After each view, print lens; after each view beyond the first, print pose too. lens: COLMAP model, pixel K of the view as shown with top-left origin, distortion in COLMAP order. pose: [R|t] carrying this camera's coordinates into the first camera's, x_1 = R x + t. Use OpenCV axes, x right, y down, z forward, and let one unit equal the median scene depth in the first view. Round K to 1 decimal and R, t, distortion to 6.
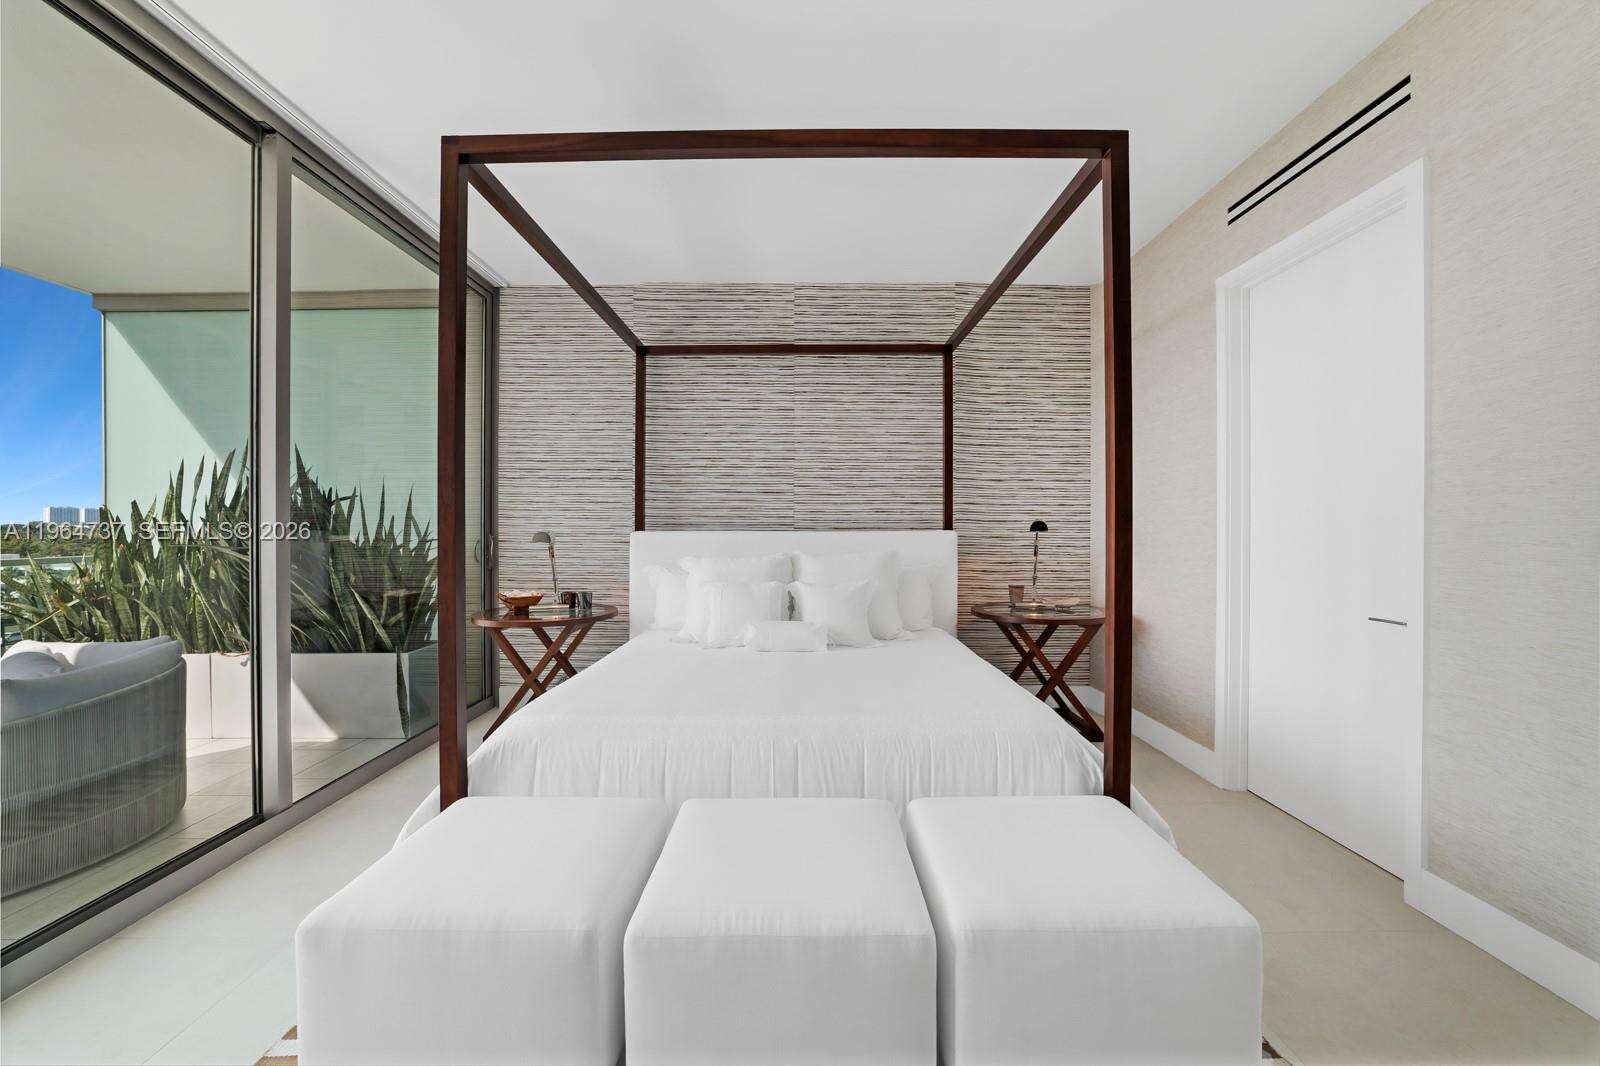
lens RADIAL K [[630.7, 0, 801.5], [0, 630.7, 531.1], [0, 0, 1]] dist [-0.032522, 0.002576]
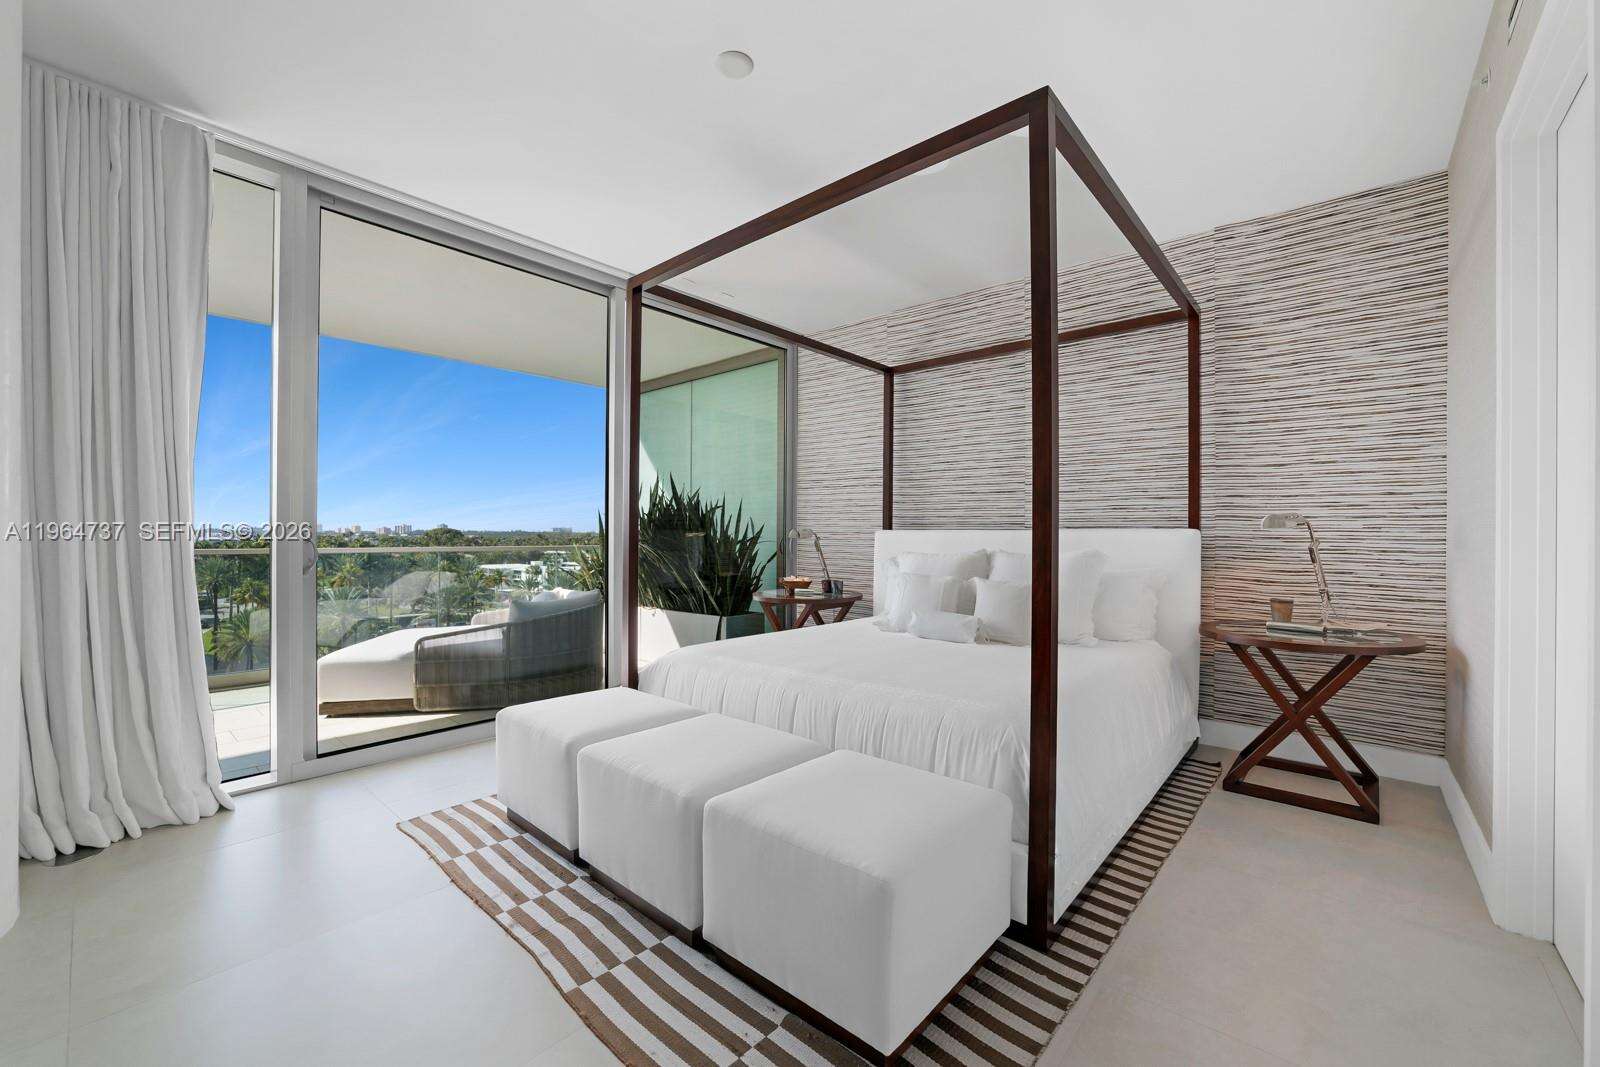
lens RADIAL K [[644.4, 0, 795.2], [0, 644.4, 538.0], [0, 0, 1]] dist [-0.031892, 0.005008]
pose [[0.748202, 0.007336, -0.663431, 0.385976], [-0.004685, 0.999972, 0.005773, 0.008093], [0.663455, -0.001211, 0.748215, 0.013193]]
